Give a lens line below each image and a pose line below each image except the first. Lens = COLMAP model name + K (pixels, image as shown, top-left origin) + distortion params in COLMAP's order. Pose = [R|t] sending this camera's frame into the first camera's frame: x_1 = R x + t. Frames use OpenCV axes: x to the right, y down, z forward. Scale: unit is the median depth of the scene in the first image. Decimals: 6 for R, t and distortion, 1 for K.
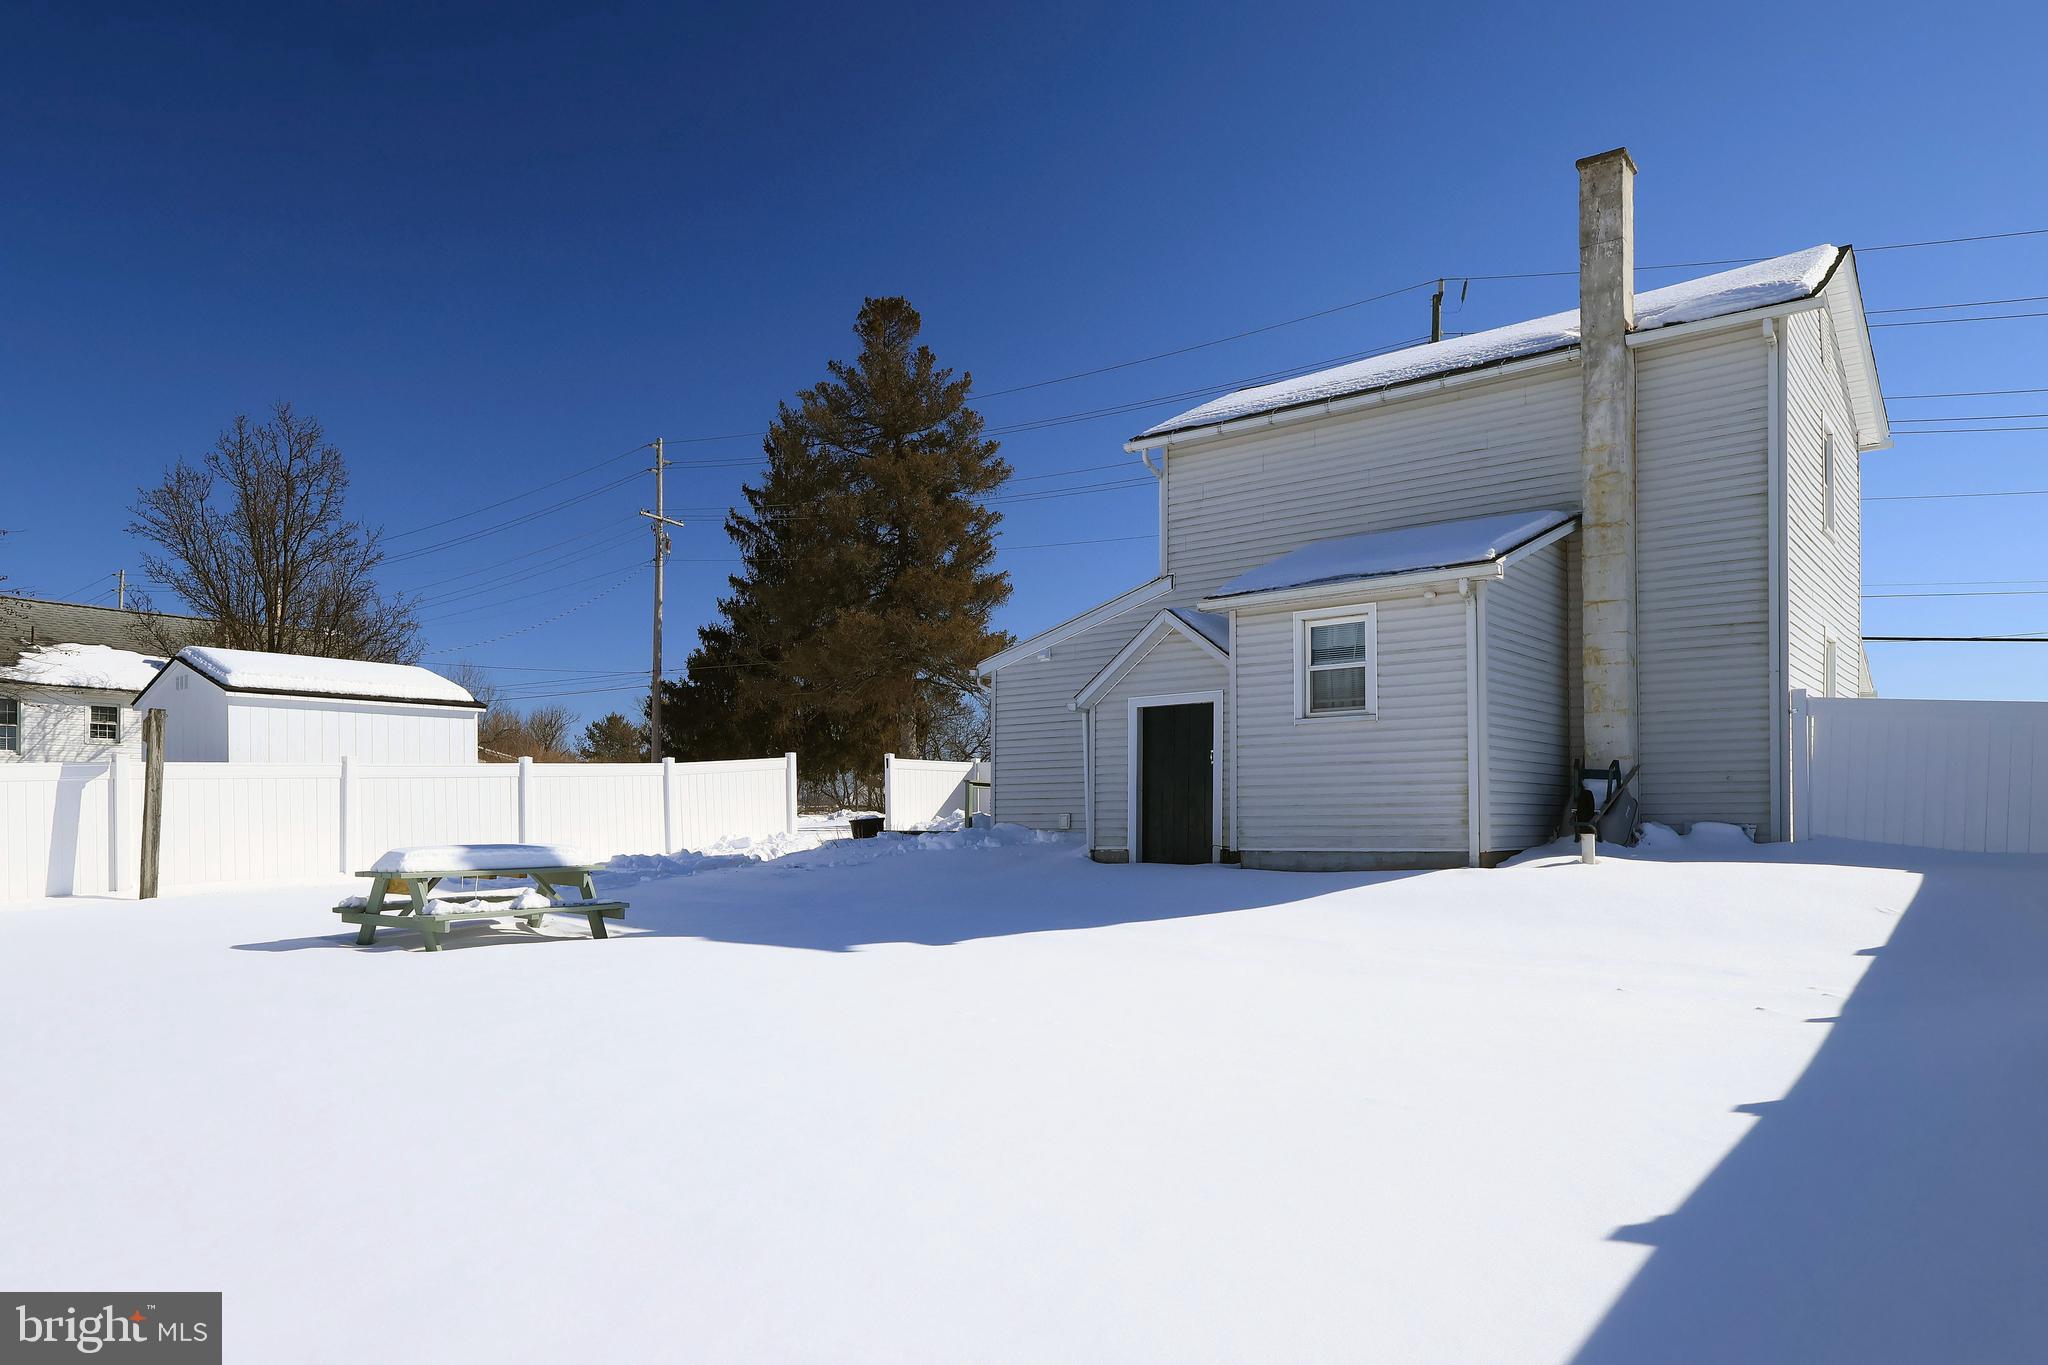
lens RADIAL K [[1321.3, 0, 1025.4], [0, 1321.3, 822.5], [0, 0, 1]] dist [-0.002564, 0.000437]
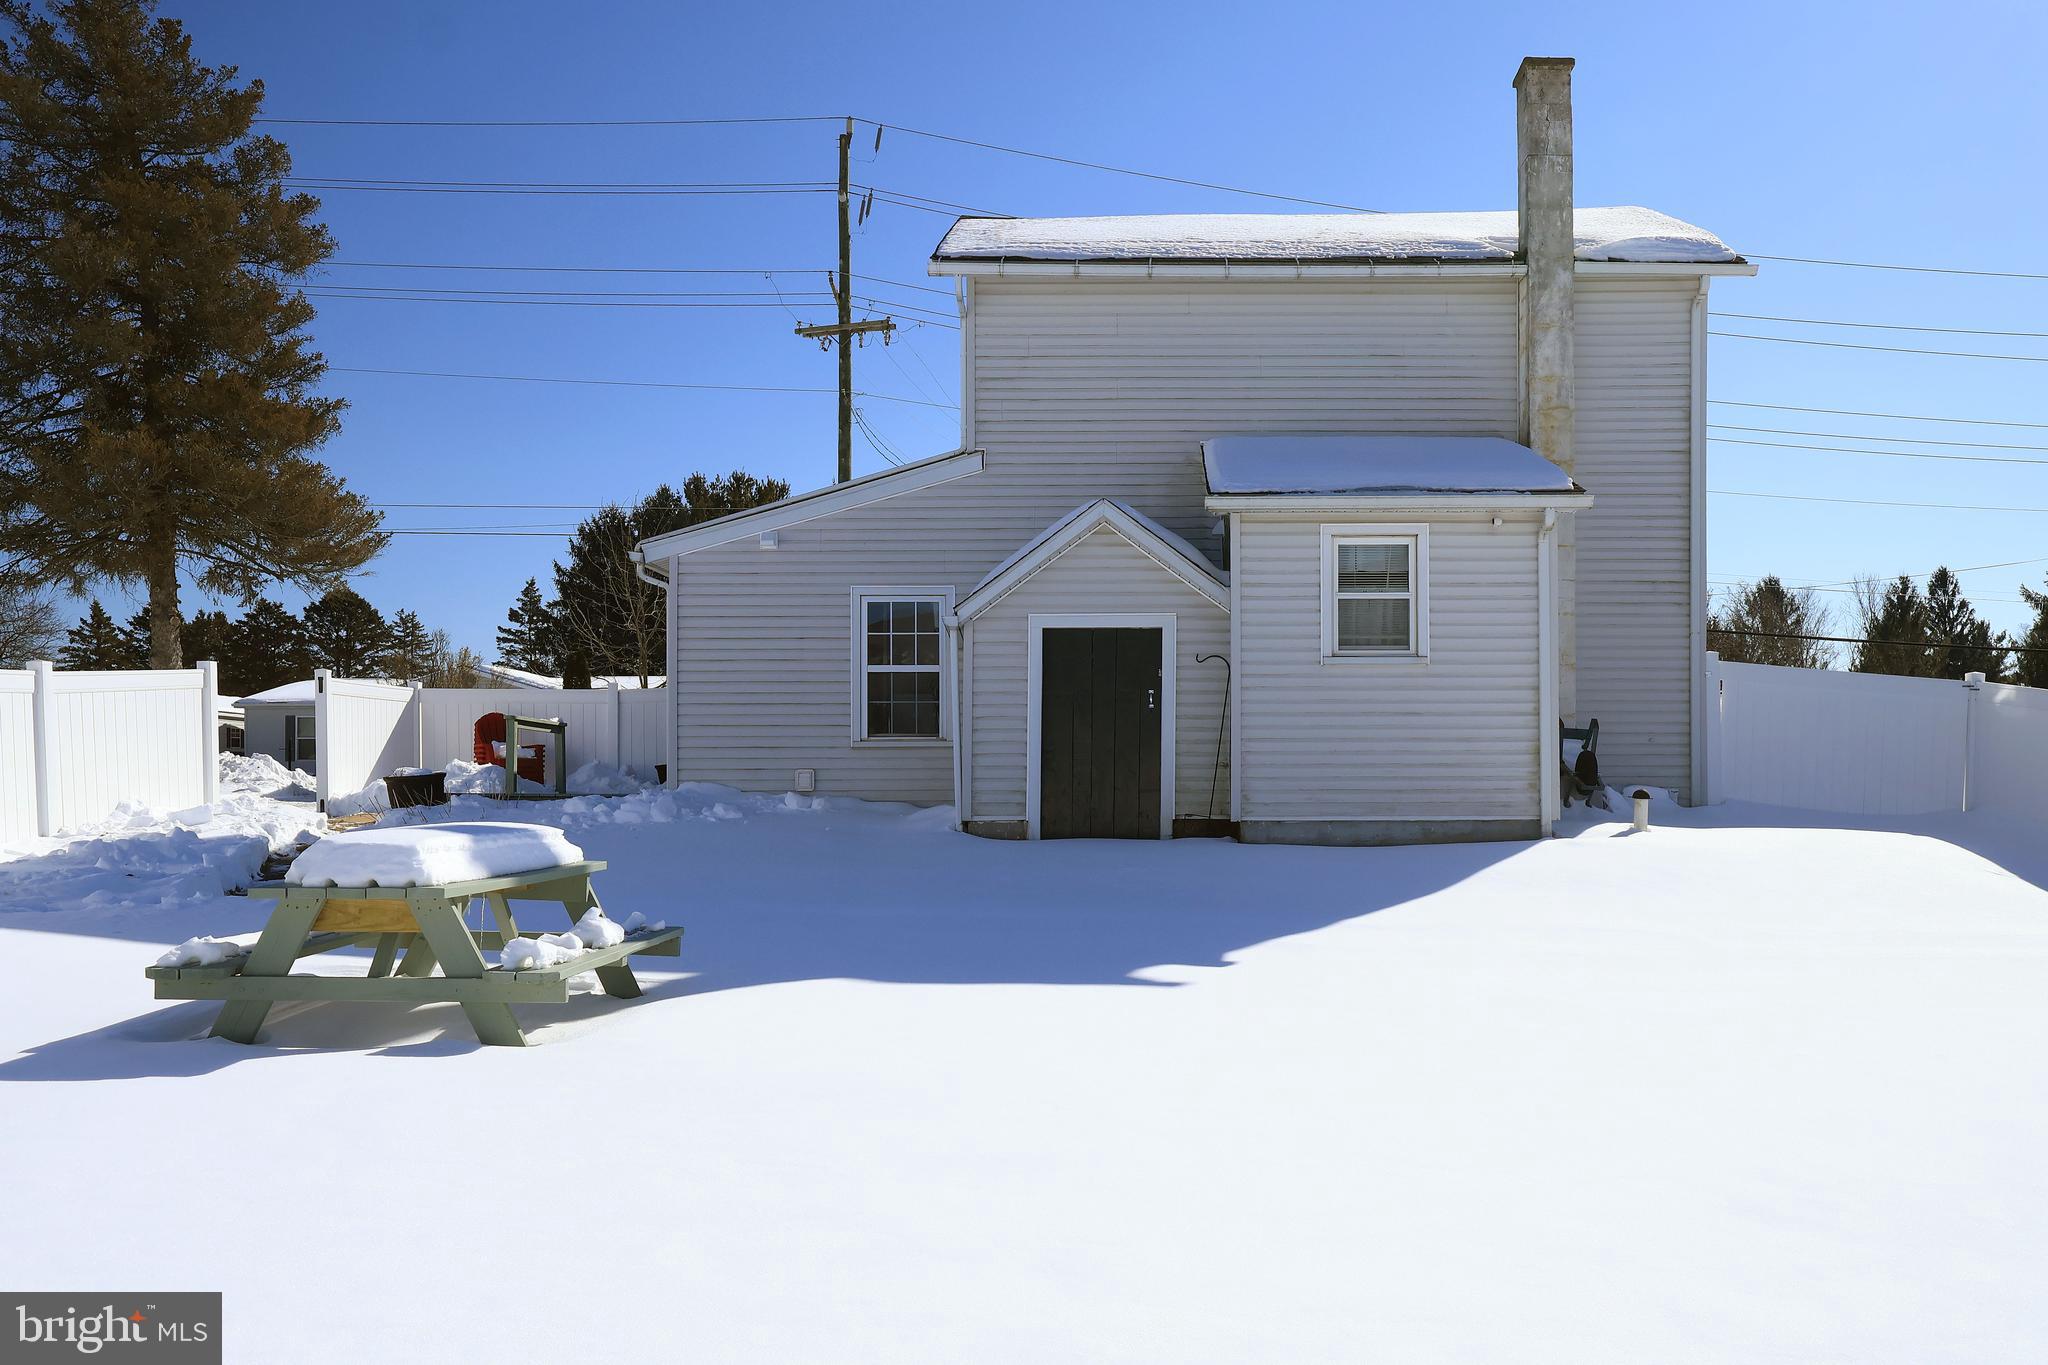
lens RADIAL K [[1638.8, 0, 1024.9], [0, 1638.8, 782.3], [0, 0, 1]] dist [-0.003807, 0.000994]
pose [[0.791335, 0.002886, 0.611376, -0.548224], [-0.004902, 0.999987, 0.001625, -0.002621], [-0.611363, -0.004283, 0.791338, 0.319801]]
